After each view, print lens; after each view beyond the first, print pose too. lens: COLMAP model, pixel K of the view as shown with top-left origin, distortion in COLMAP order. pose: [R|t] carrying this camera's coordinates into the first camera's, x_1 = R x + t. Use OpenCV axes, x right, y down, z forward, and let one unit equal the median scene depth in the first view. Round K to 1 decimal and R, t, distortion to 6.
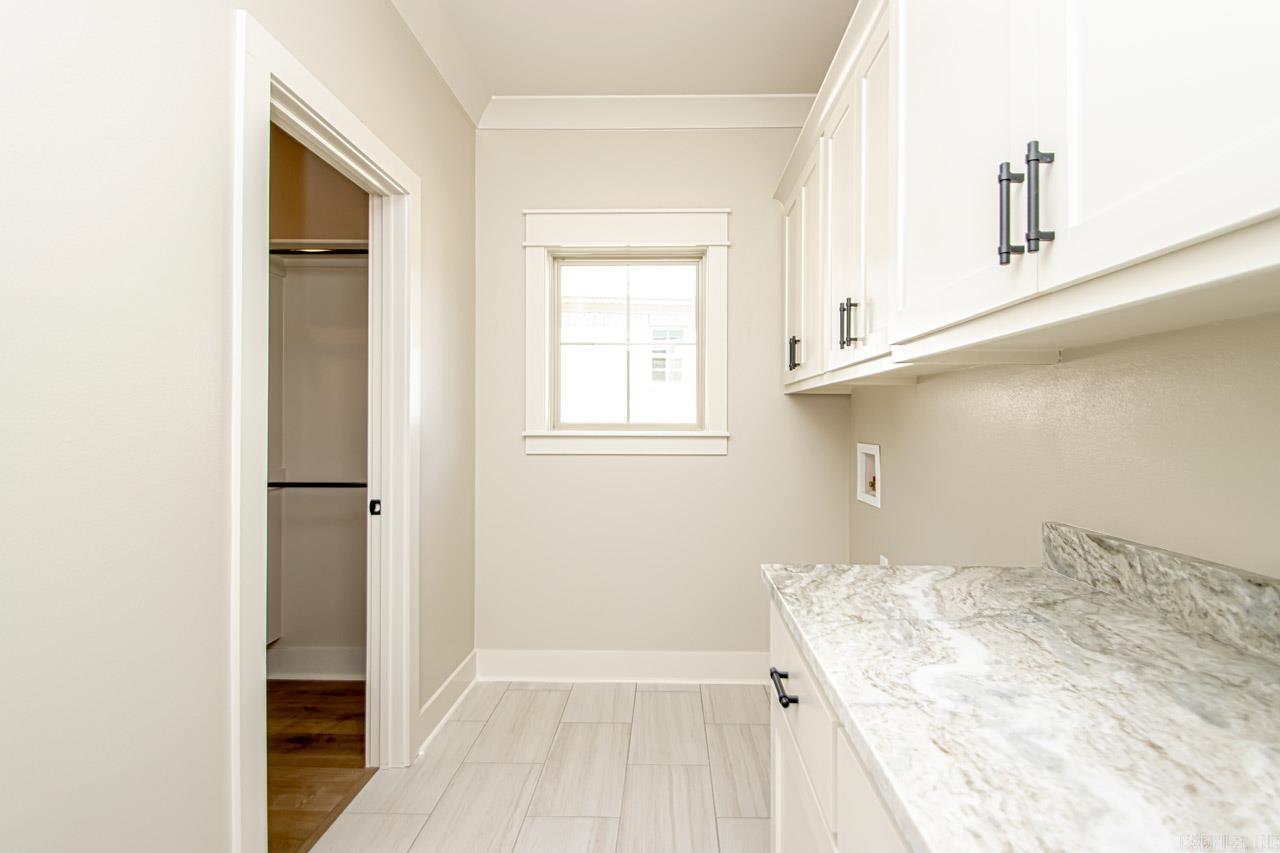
lens RADIAL K [[621.7, 0, 667.8], [0, 621.7, 419.4], [0, 0, 1]] dist [0.021000, -0.022836]
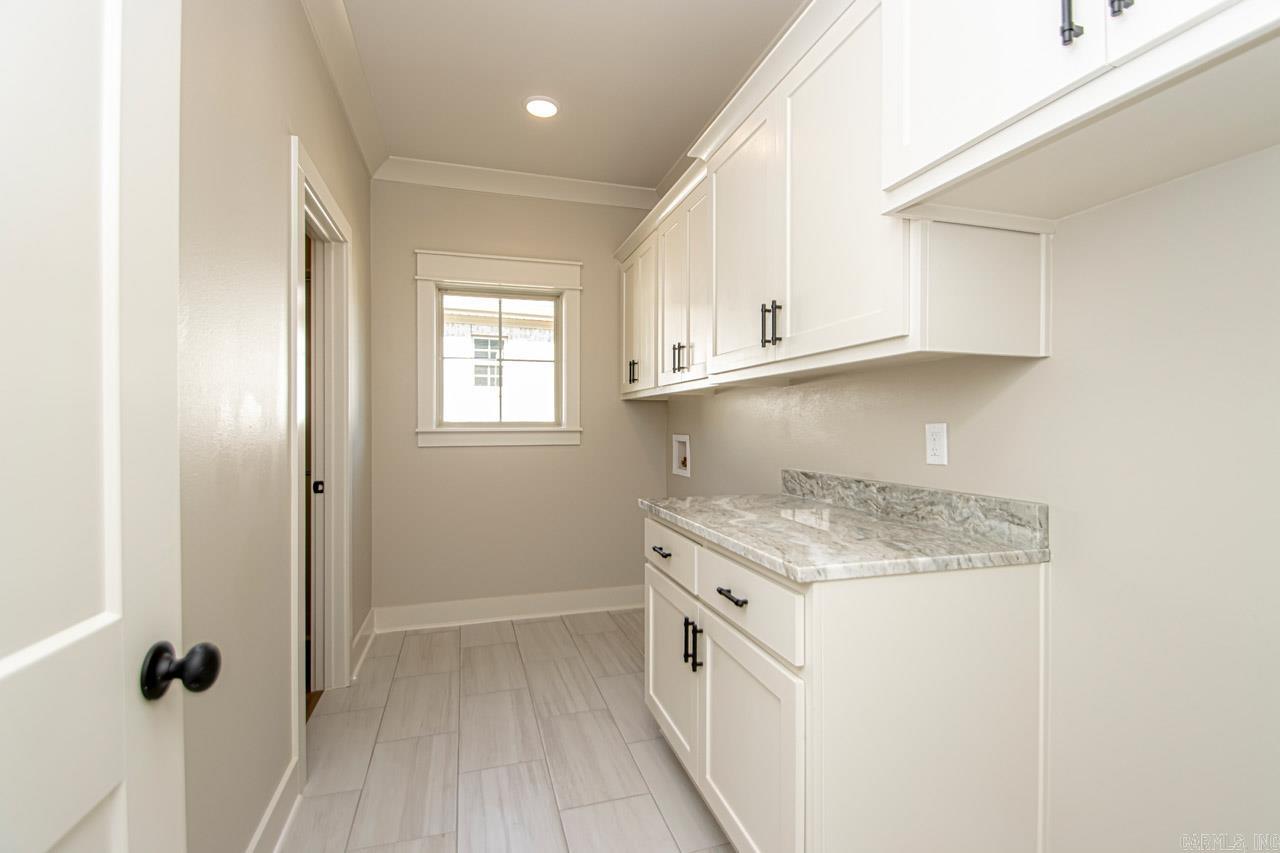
lens RADIAL K [[602.0, 0, 638.1], [0, 602.0, 429.2], [0, 0, 1]] dist [0.001240, -0.013792]
pose [[0.958907, -0.005580, 0.283665, -0.205096], [0.002735, 0.999942, 0.010427, 0.013165], [-0.283707, -0.009222, 0.958867, -0.382739]]
